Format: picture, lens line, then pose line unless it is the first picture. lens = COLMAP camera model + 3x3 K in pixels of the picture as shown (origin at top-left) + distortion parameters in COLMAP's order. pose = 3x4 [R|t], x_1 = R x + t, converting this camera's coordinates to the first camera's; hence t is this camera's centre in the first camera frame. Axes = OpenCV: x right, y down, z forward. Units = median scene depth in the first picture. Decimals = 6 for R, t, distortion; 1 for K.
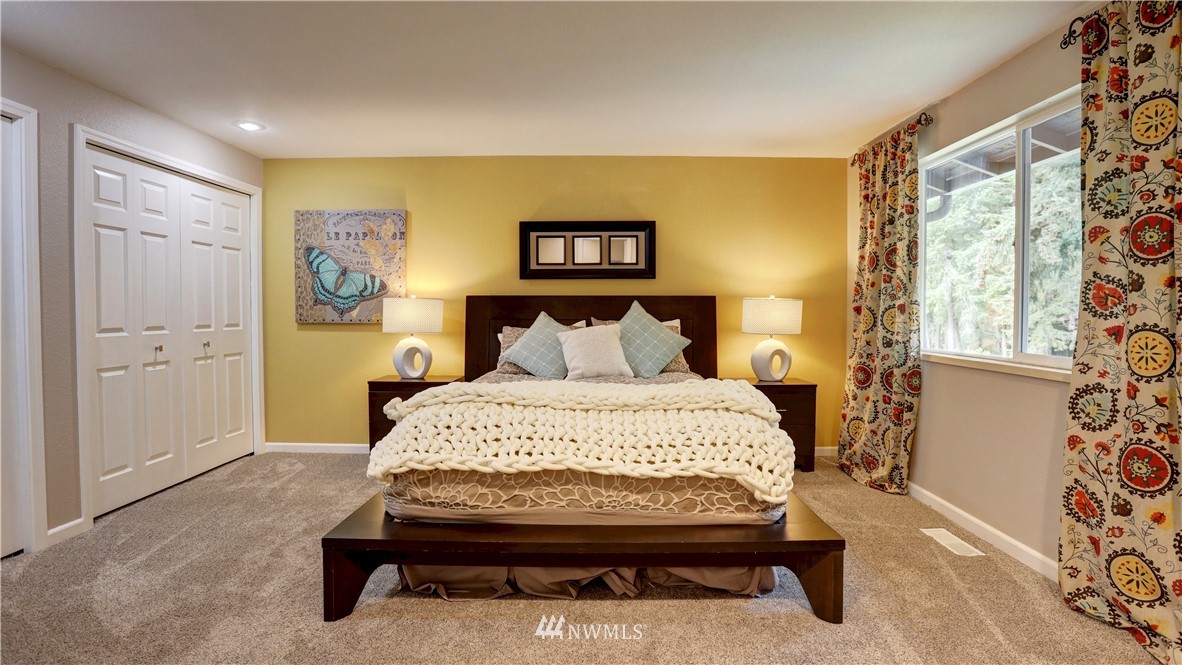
lens RADIAL K [[575.8, 0, 596.0], [0, 575.8, 327.6], [0, 0, 1]] dist [-0.070857, 0.032077]
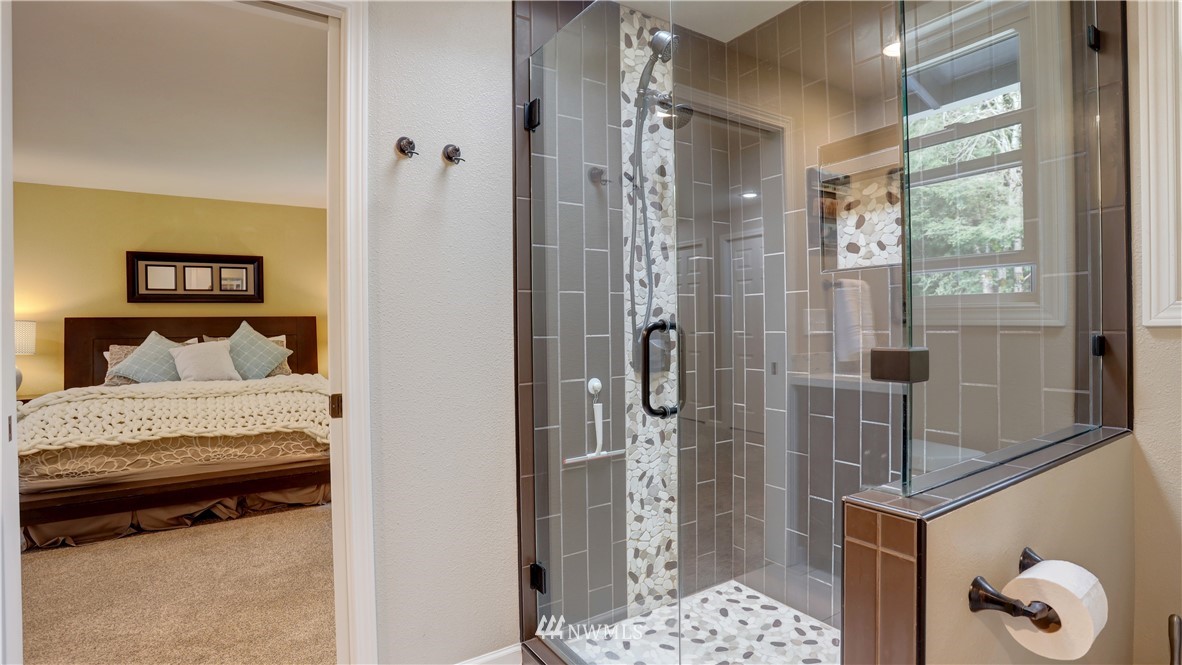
lens RADIAL K [[575.8, 0, 596.0], [0, 575.8, 327.6], [0, 0, 1]] dist [-0.070857, 0.032077]
pose [[0.830409, -0.016743, 0.556903, 0.041352], [0.030794, 0.999400, -0.015872, 0.018719], [-0.556303, 0.030329, 0.830426, -0.793486]]
